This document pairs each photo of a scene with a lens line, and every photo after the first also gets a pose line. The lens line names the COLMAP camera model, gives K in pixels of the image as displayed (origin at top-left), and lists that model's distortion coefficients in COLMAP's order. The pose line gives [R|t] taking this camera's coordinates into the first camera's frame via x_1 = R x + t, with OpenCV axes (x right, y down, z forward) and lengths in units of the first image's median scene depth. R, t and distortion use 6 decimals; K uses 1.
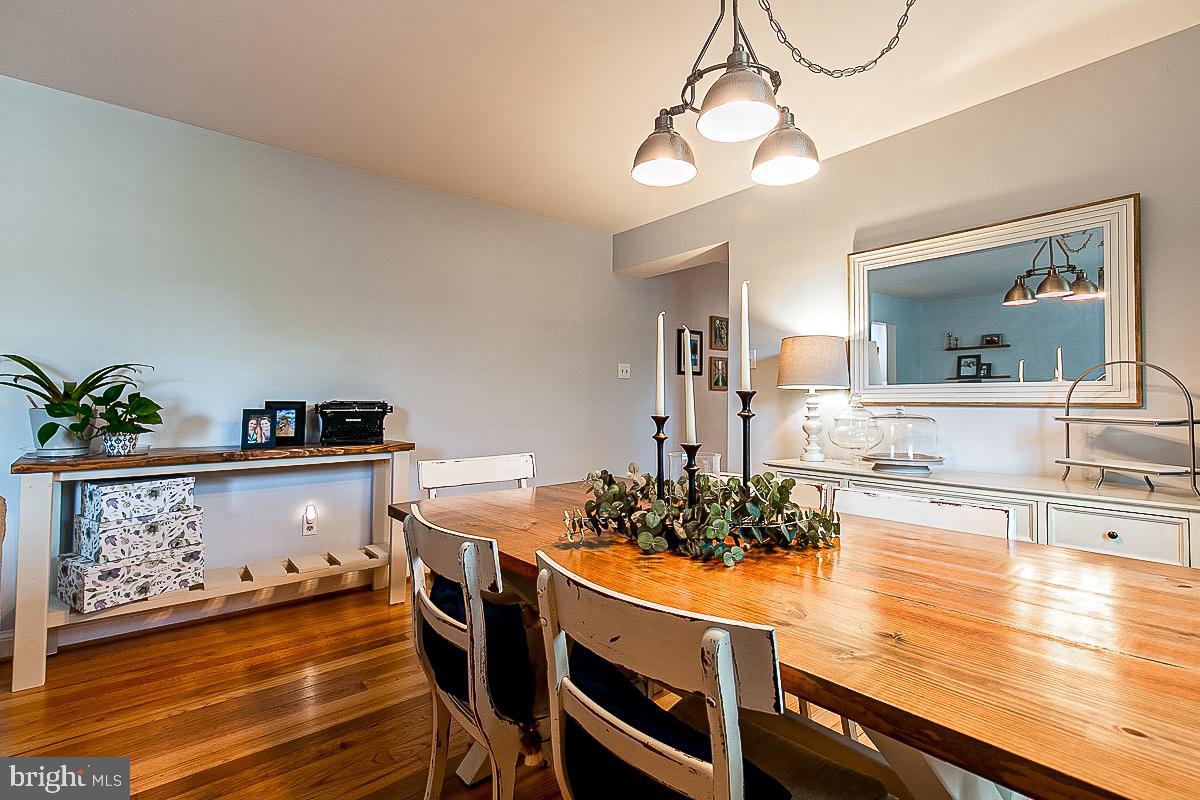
lens RADIAL K [[550.8, 0, 601.5], [0, 550.8, 386.1], [0, 0, 1]] dist [0.006965, -0.000172]
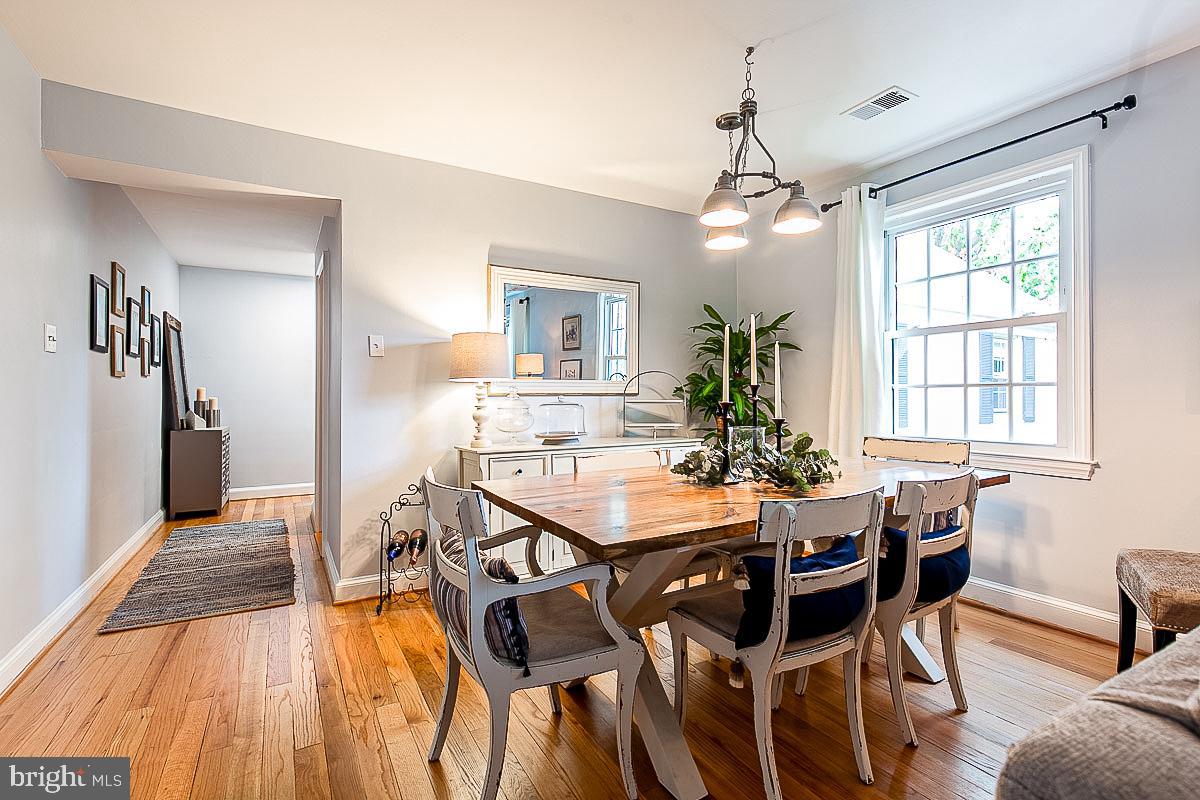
lens RADIAL K [[563.1, 0, 614.5], [0, 563.1, 396.1], [0, 0, 1]] dist [0.005084, 0.000497]
pose [[0.153551, -0.006642, 0.988118, -0.672761], [-0.024449, 0.999646, 0.010519, 0.016091], [-0.987838, -0.025774, 0.153334, 0.550222]]
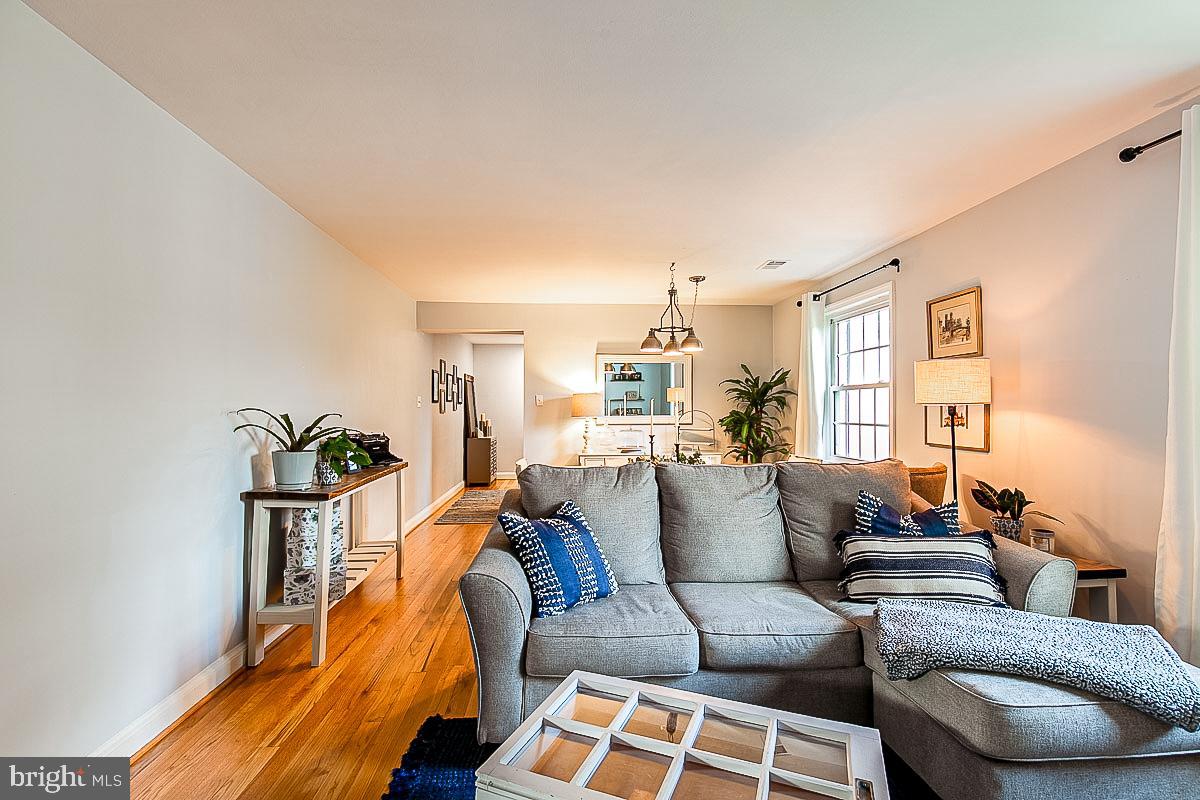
lens RADIAL K [[542.0, 0, 602.8], [0, 542.0, 406.6], [0, 0, 1]] dist [0.003249, 0.000095]
pose [[0.572872, -0.005705, 0.819625, -1.238513], [-0.017188, 0.999672, 0.018972, -0.076234], [-0.819465, -0.024956, 0.572586, -0.216622]]
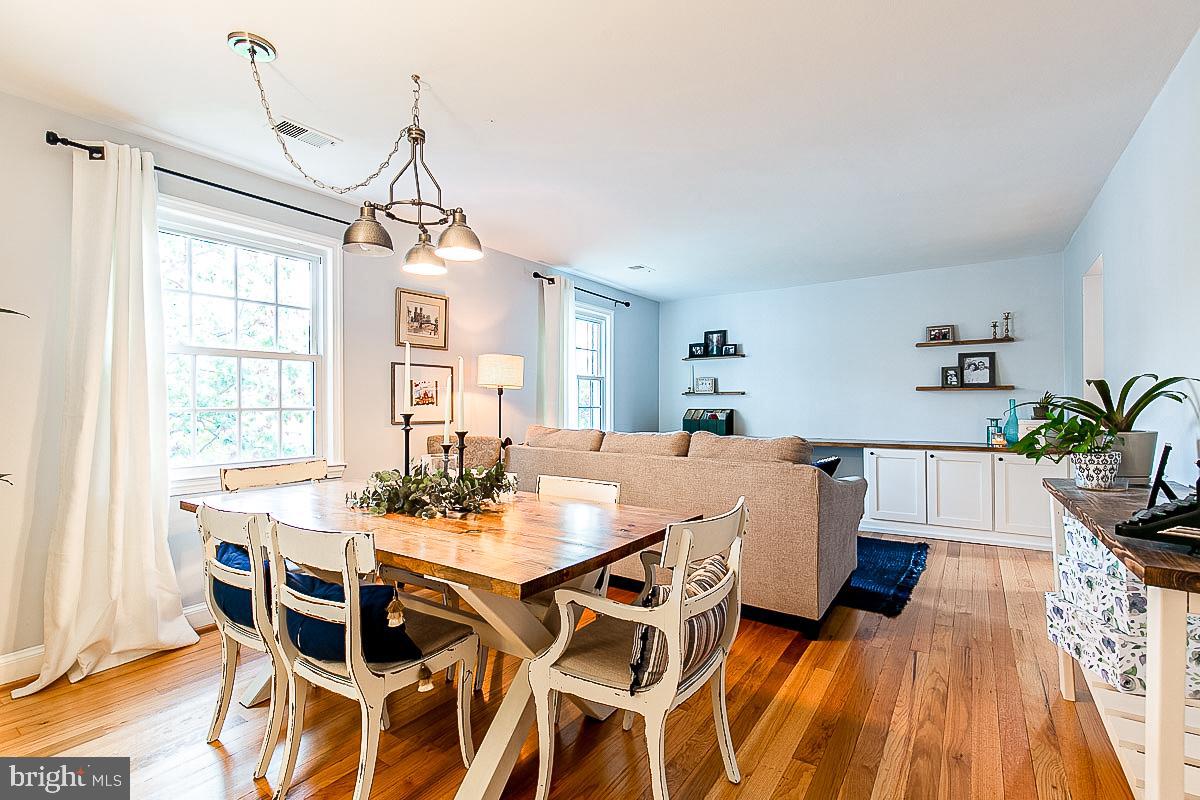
lens RADIAL K [[542.0, 0, 602.8], [0, 542.0, 406.6], [0, 0, 1]] dist [0.003249, 0.000095]
pose [[-0.960171, -0.007956, -0.279298, 0.078086], [-0.001669, 0.999740, -0.022738, 0.009298], [0.279407, -0.021366, -0.959935, 1.260235]]
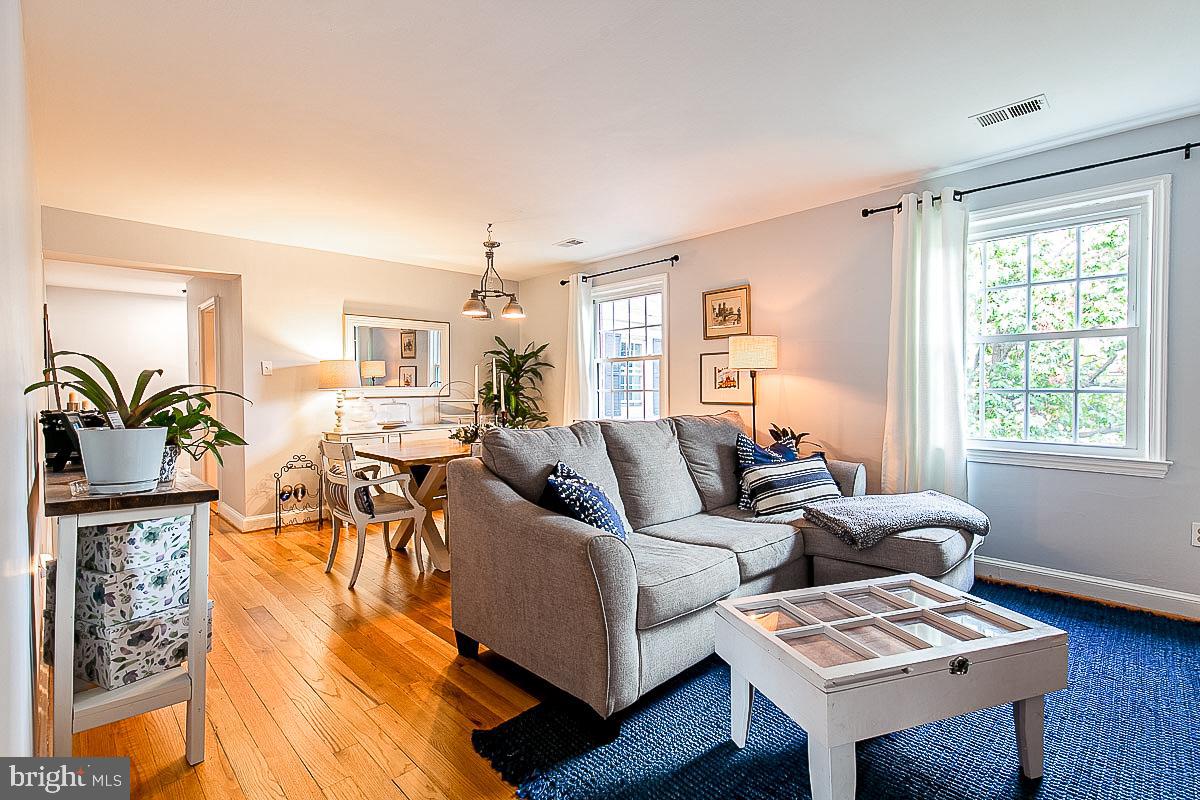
lens RADIAL K [[545.4, 0, 600.0], [0, 545.4, 400.0], [0, 0, 1]] dist [0.003790, 0.000124]
pose [[-0.088108, -0.028282, 0.995709, -1.379606], [-0.020050, 0.999445, 0.026614, -0.025120], [-0.995909, -0.017619, -0.088627, 0.325412]]
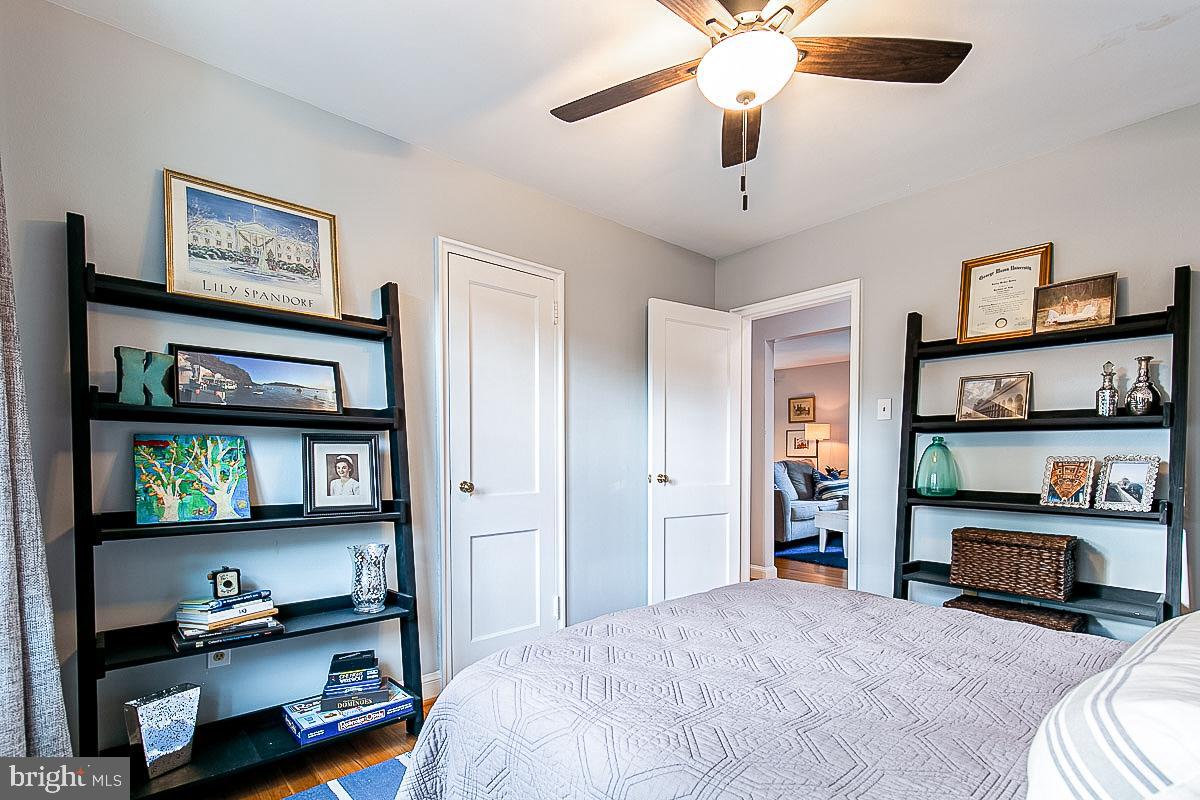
lens RADIAL K [[545.3, 0, 598.0], [0, 545.3, 465.8], [0, 0, 1]] dist [0.001170, 0.000030]
pose [[-0.026938, -0.036498, 0.998971, -2.819271], [-0.026863, 0.998999, 0.035775, -0.007826], [-0.999276, -0.025871, -0.027891, 1.021916]]
